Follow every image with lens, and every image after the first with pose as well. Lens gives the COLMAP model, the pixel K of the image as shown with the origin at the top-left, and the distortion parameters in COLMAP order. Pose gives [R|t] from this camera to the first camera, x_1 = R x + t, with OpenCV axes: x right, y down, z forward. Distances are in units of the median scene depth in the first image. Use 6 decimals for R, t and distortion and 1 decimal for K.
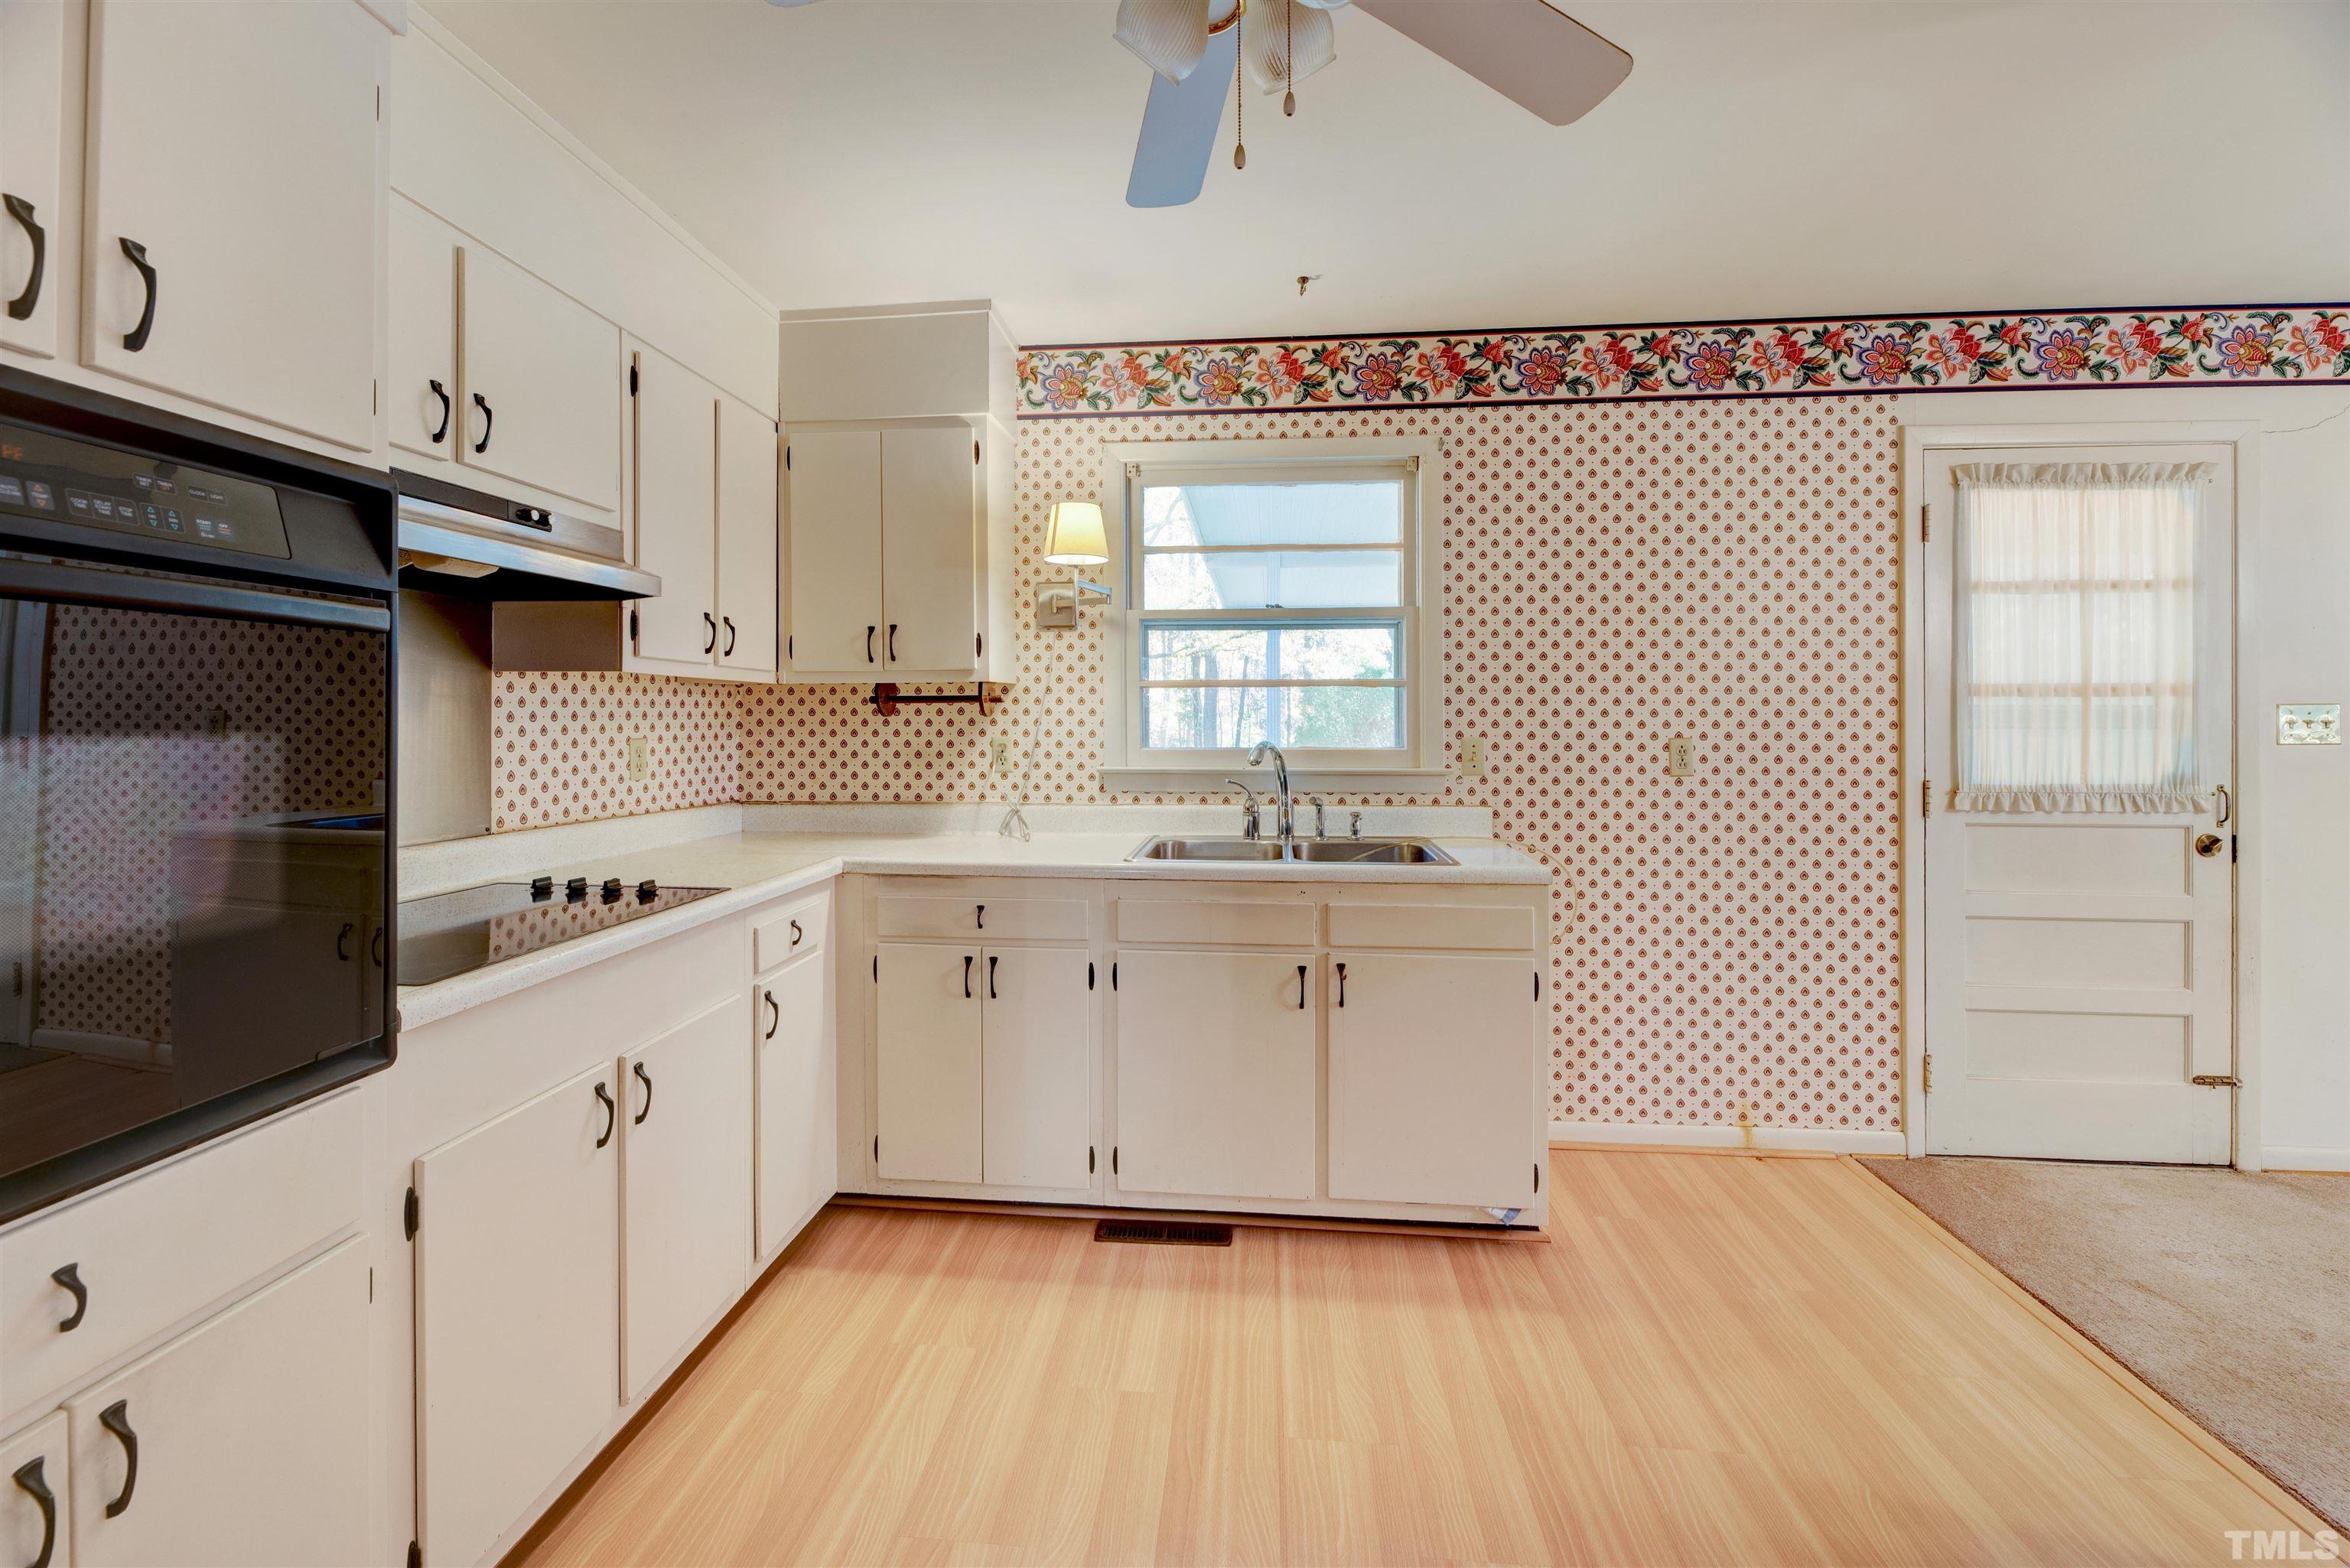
lens RADIAL K [[982.3, 0, 1175.3], [0, 982.3, 709.8], [0, 0, 1]] dist [-0.000780, -0.000290]
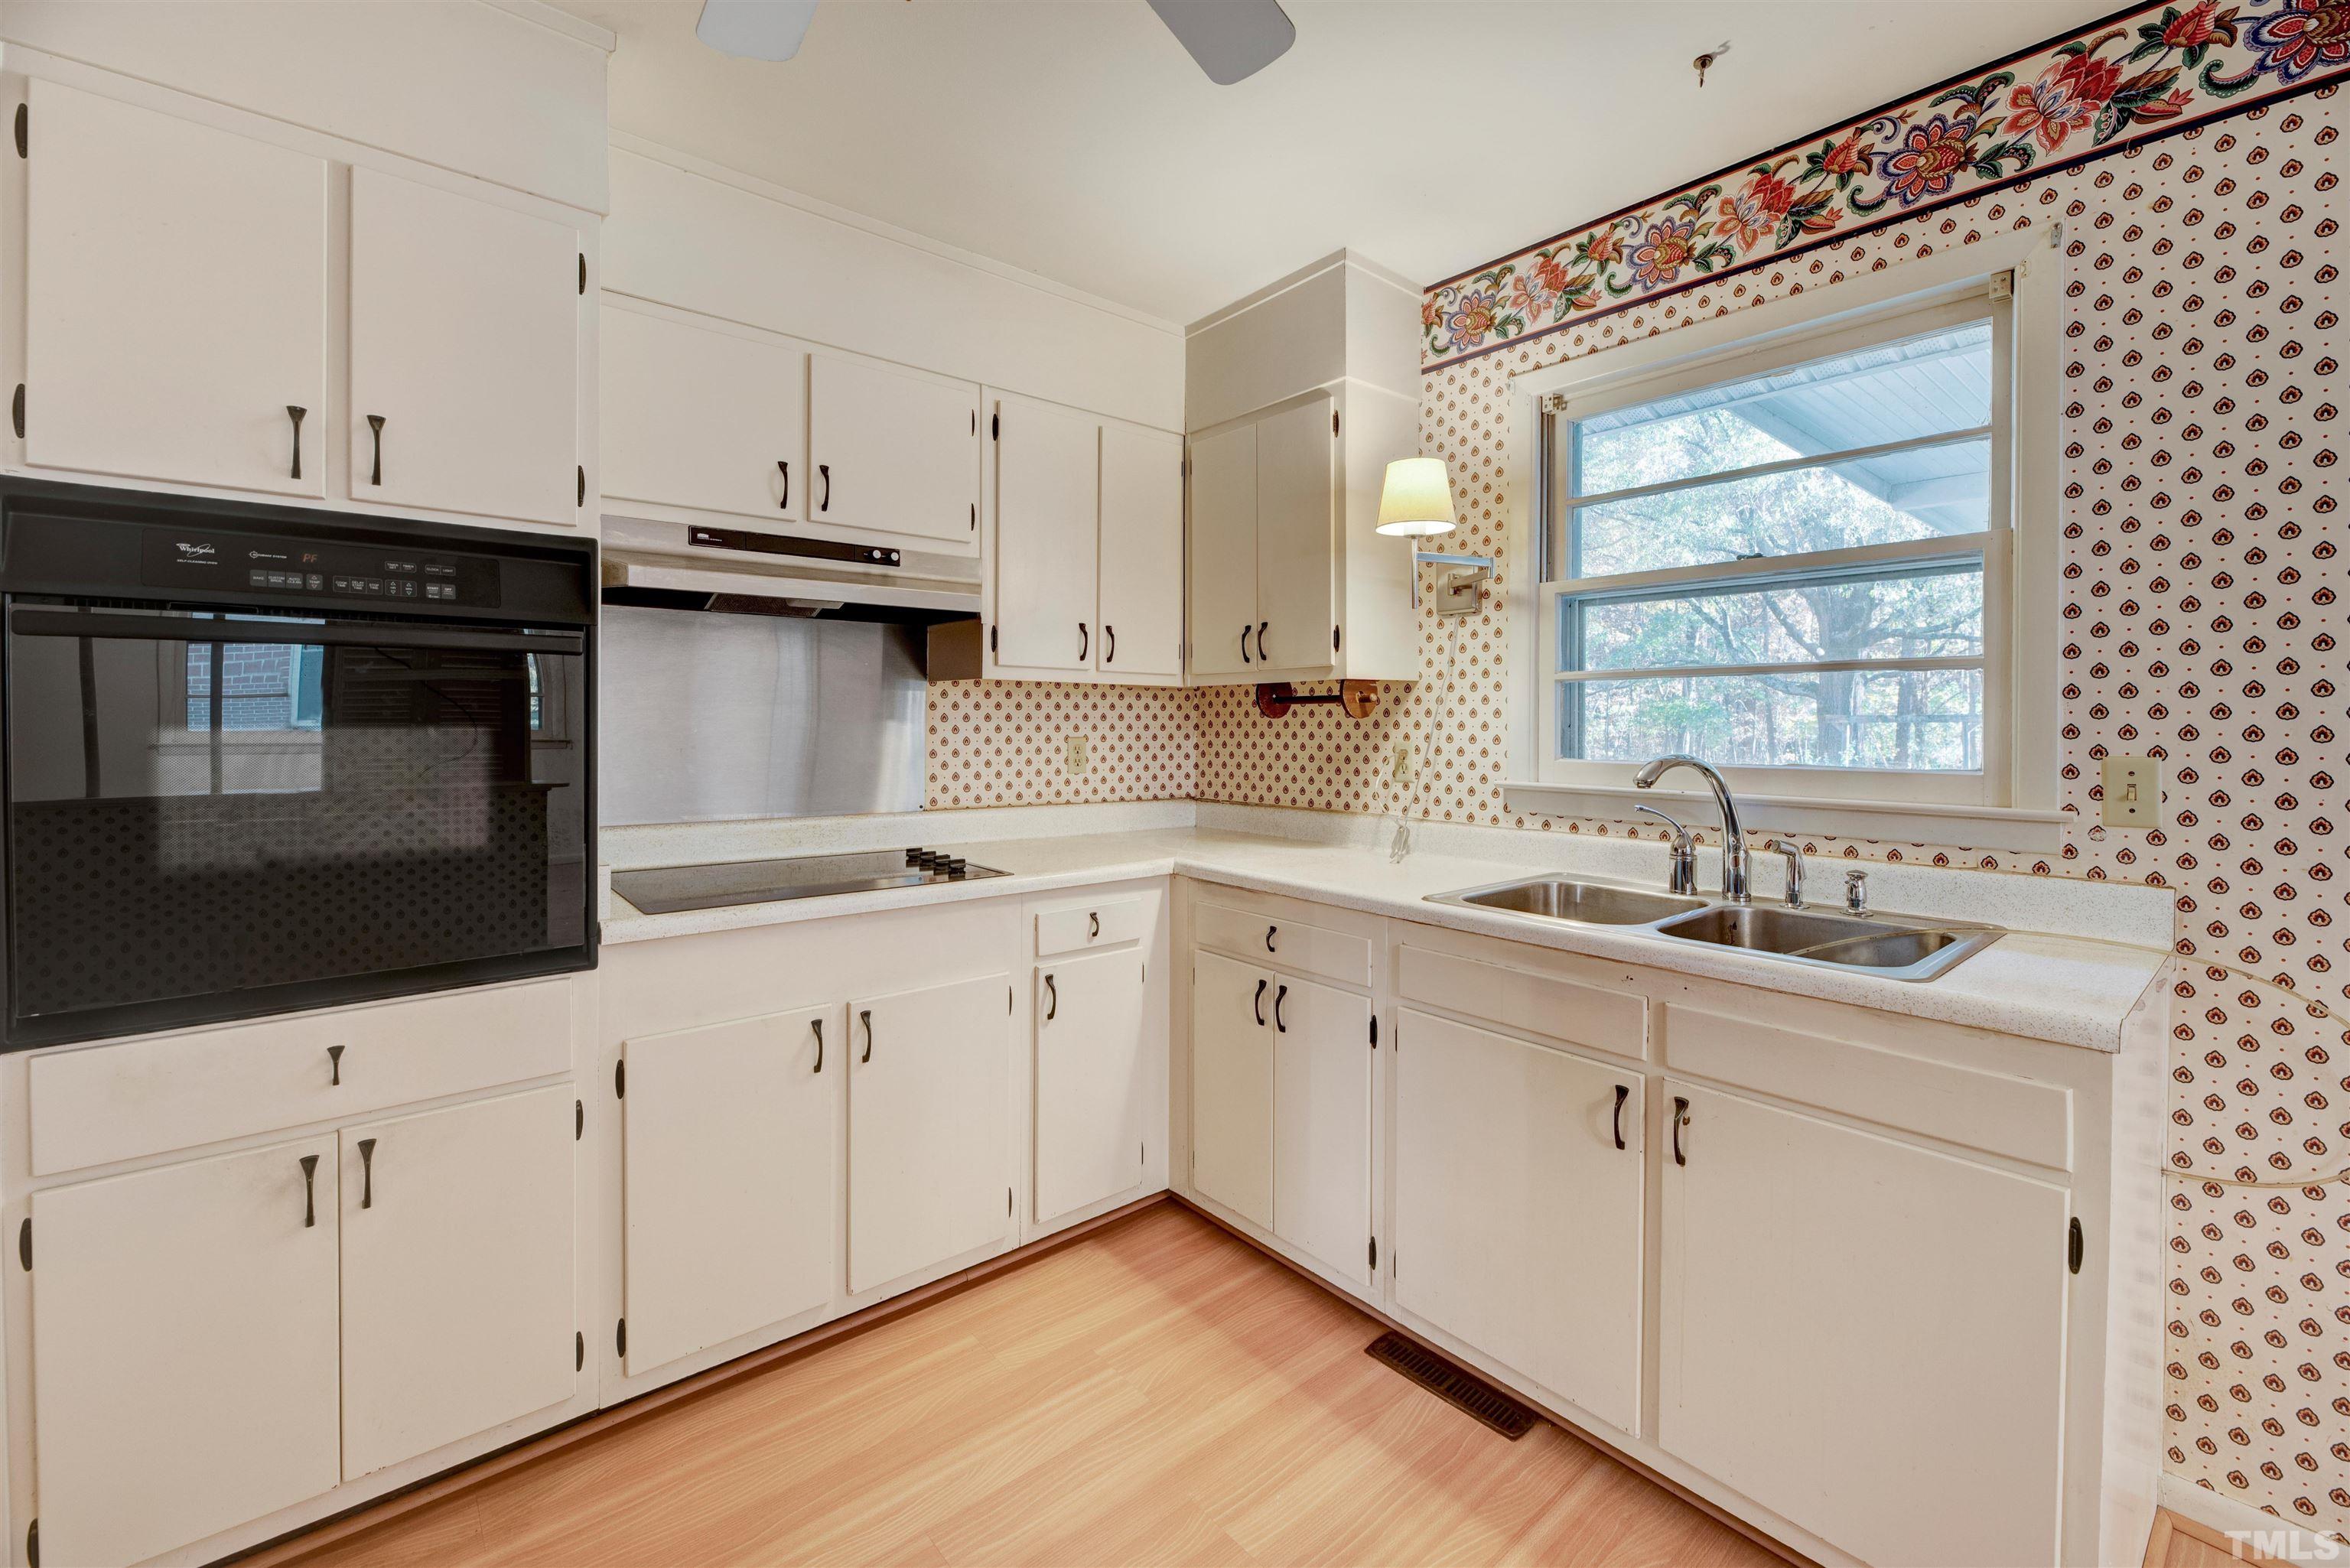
lens RADIAL K [[977.5, 0, 1172.2], [0, 977.5, 724.5], [0, 0, 1]] dist [-0.000752, -0.004451]
pose [[0.709995, 0.004752, -0.704191, 0.301073], [0.002452, 0.999954, 0.009220, 0.003790], [0.704203, -0.008273, 0.709951, 0.242578]]
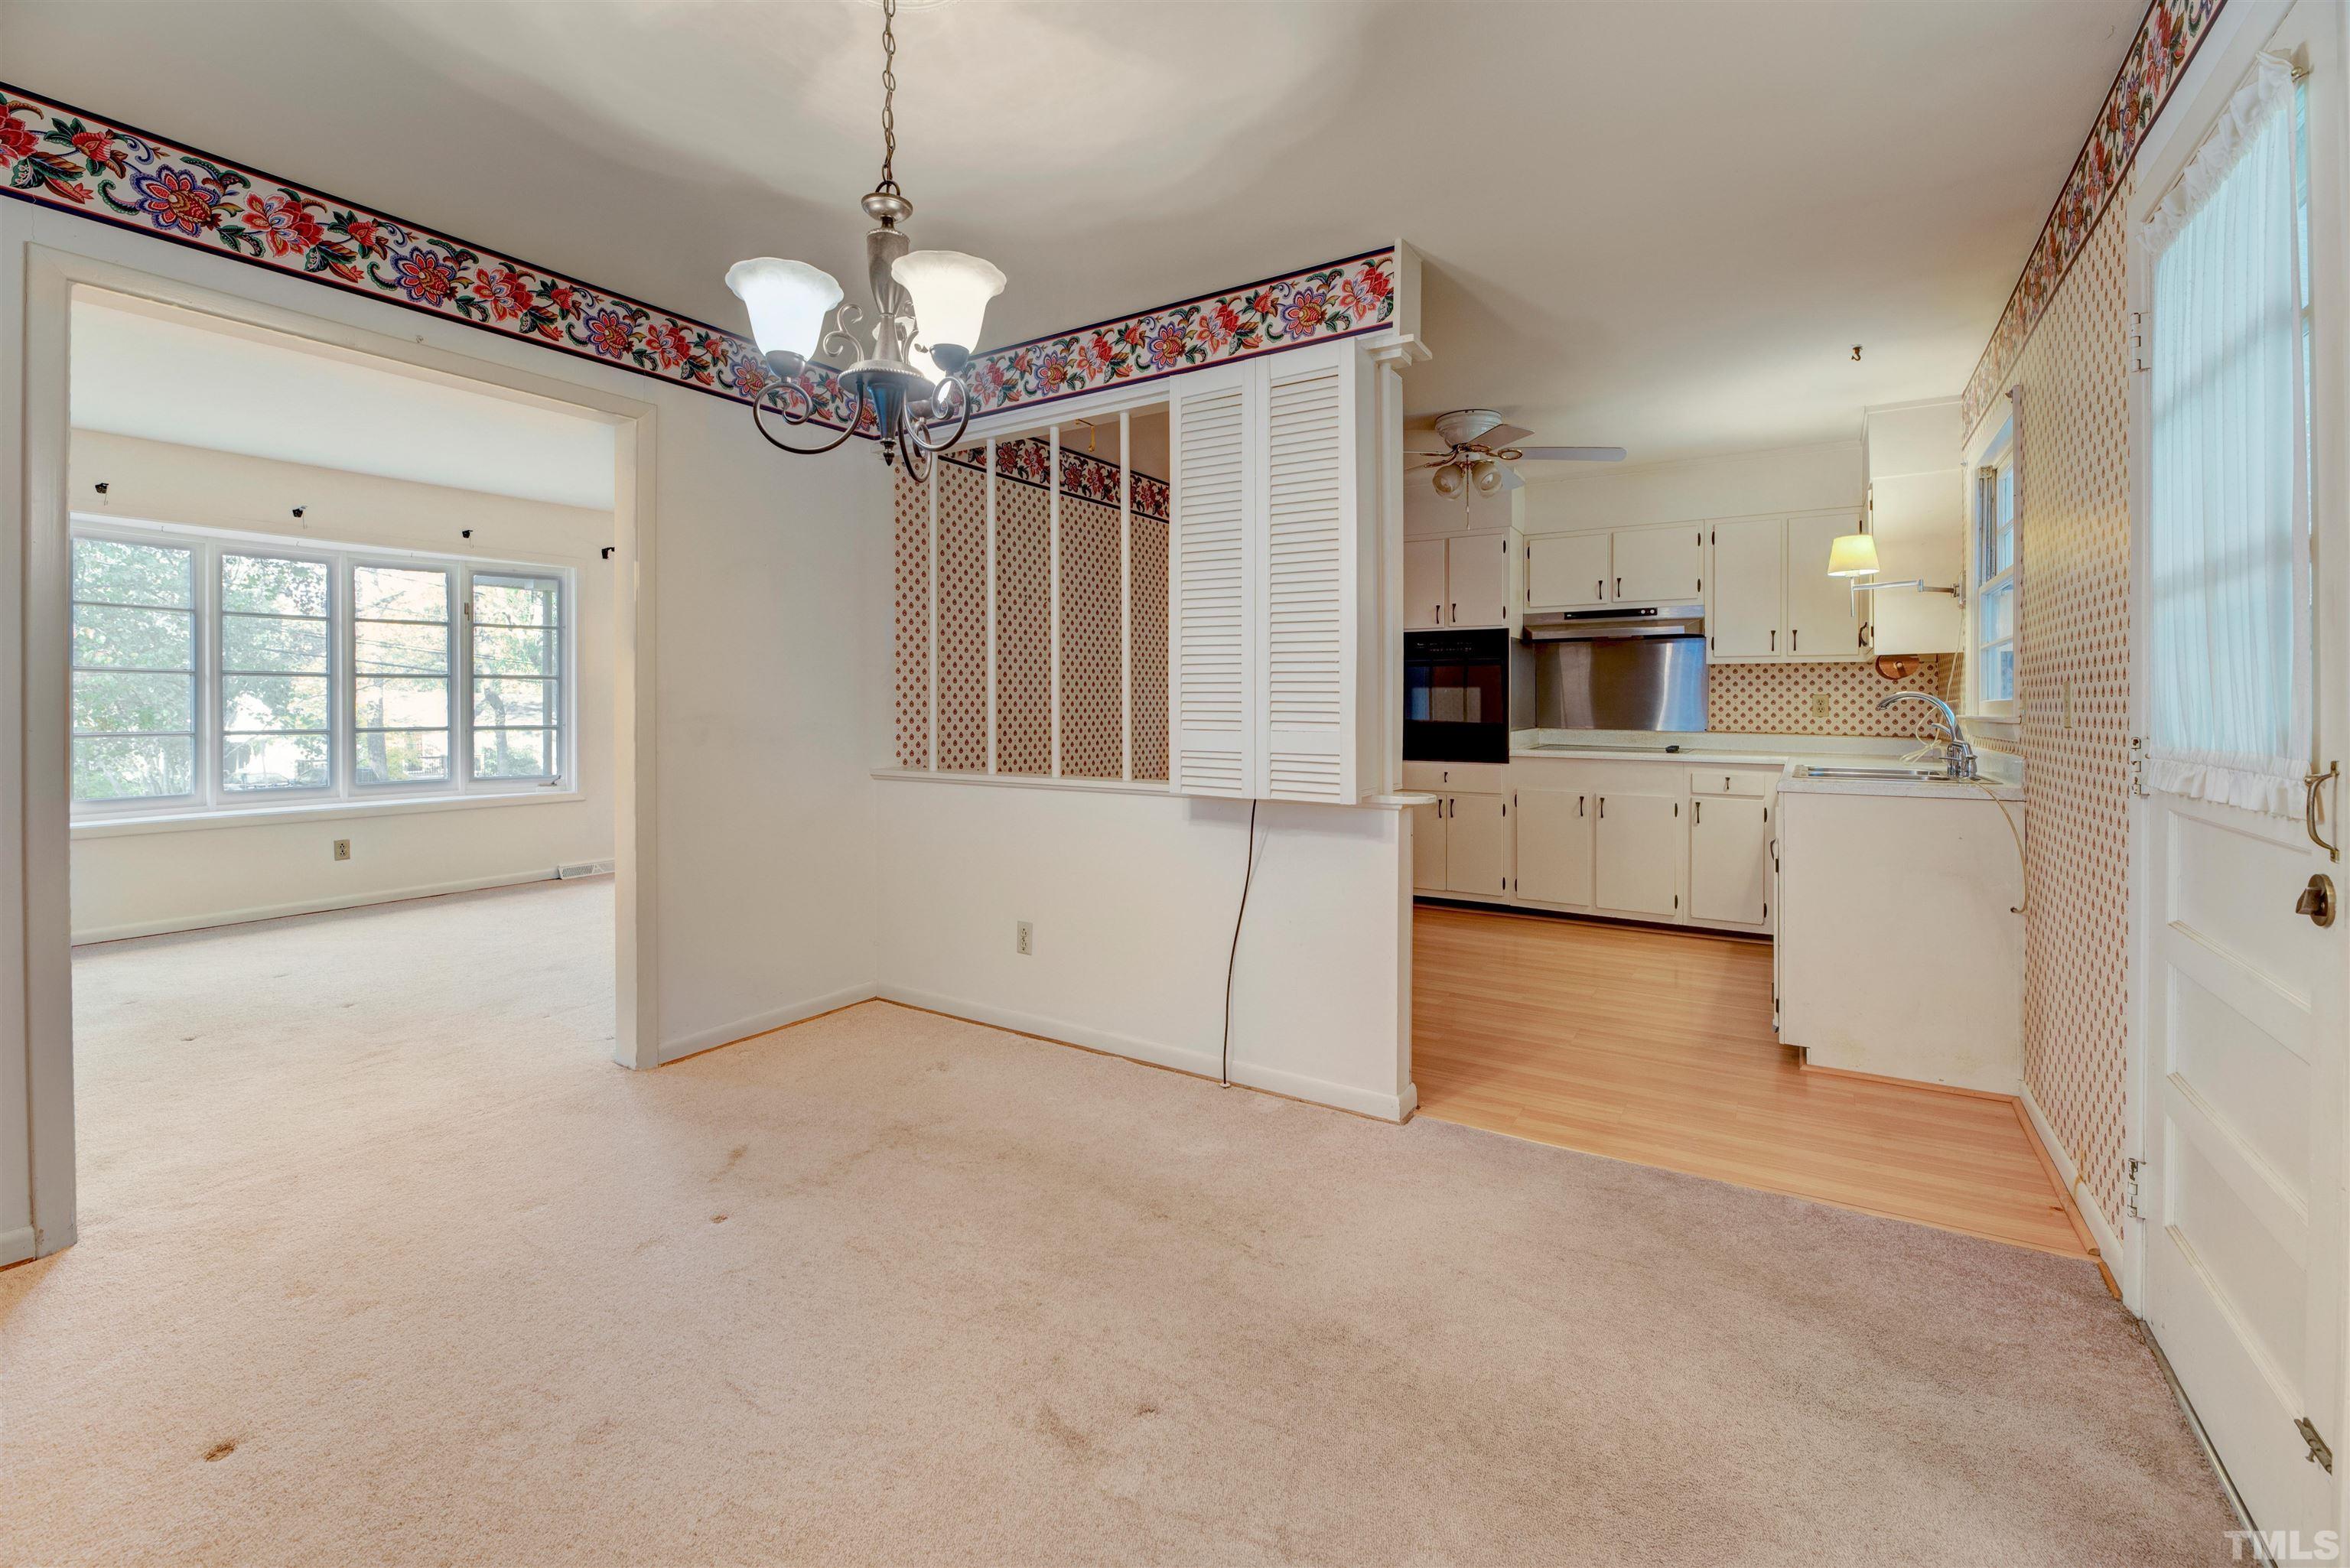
lens RADIAL K [[982.3, 0, 1175.3], [0, 982.3, 709.8], [0, 0, 1]] dist [-0.000780, -0.000290]
pose [[-0.467652, 0.004697, -0.883900, 1.539760], [0.005209, 0.999983, 0.002557, 0.042162], [0.883897, -0.003408, -0.467669, 0.707722]]
